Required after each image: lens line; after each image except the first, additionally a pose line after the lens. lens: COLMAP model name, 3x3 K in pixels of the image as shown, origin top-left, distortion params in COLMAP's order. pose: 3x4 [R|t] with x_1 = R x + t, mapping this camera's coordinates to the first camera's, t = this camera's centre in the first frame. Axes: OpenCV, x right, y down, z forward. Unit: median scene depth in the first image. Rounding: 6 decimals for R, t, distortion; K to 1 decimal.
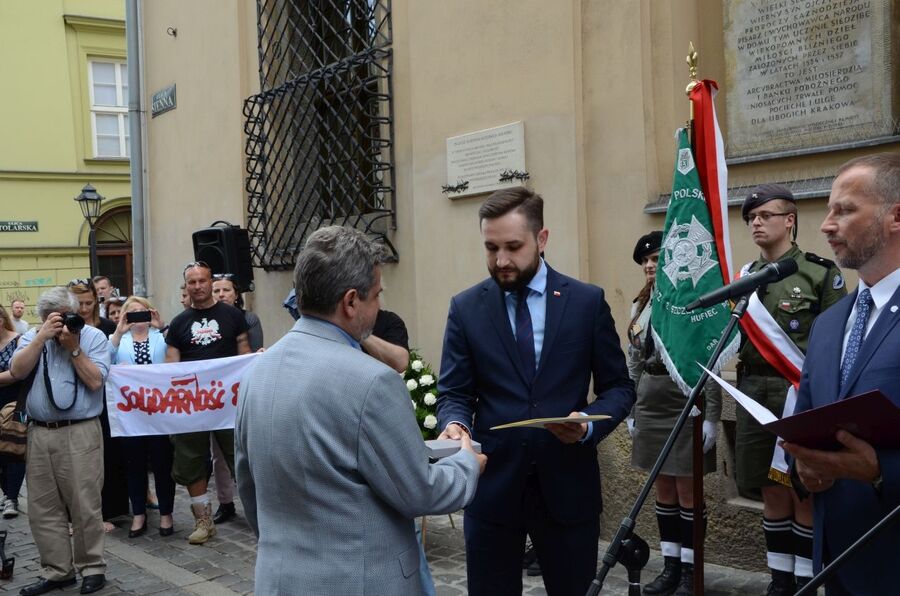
lens RADIAL K [[1136.3, 0, 450.0], [0, 1136.3, 298.0], [0, 0, 1]] dist [0.010764, 0.585939]
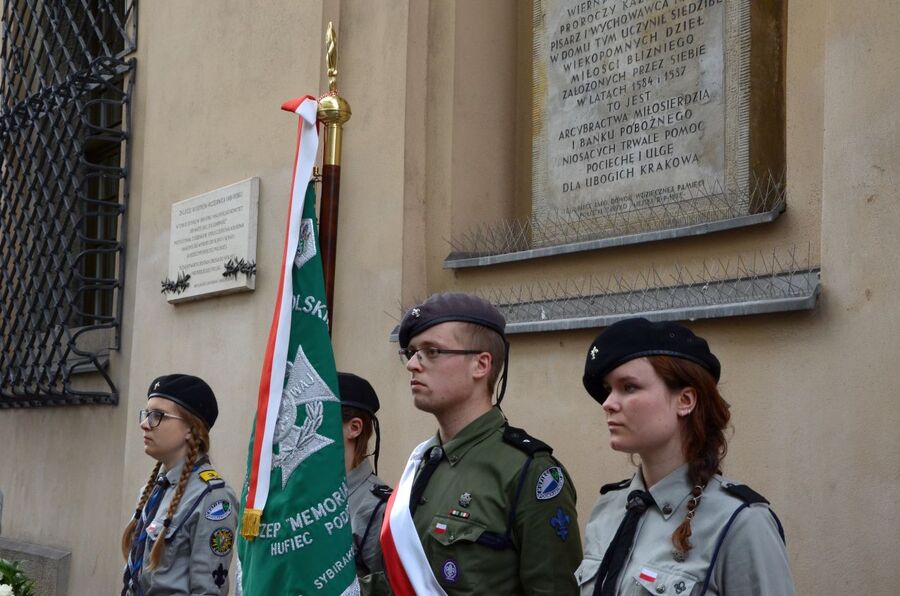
lens RADIAL K [[1558.9, 0, 449.6], [0, 1558.9, 328.4], [0, 0, 1]] dist [0.343079, 0.021024]
pose [[0.997583, 0.044183, -0.053621, 0.264476], [-0.048156, 0.996003, -0.075229, -0.024871], [0.050082, 0.077629, 0.995724, 0.241799]]
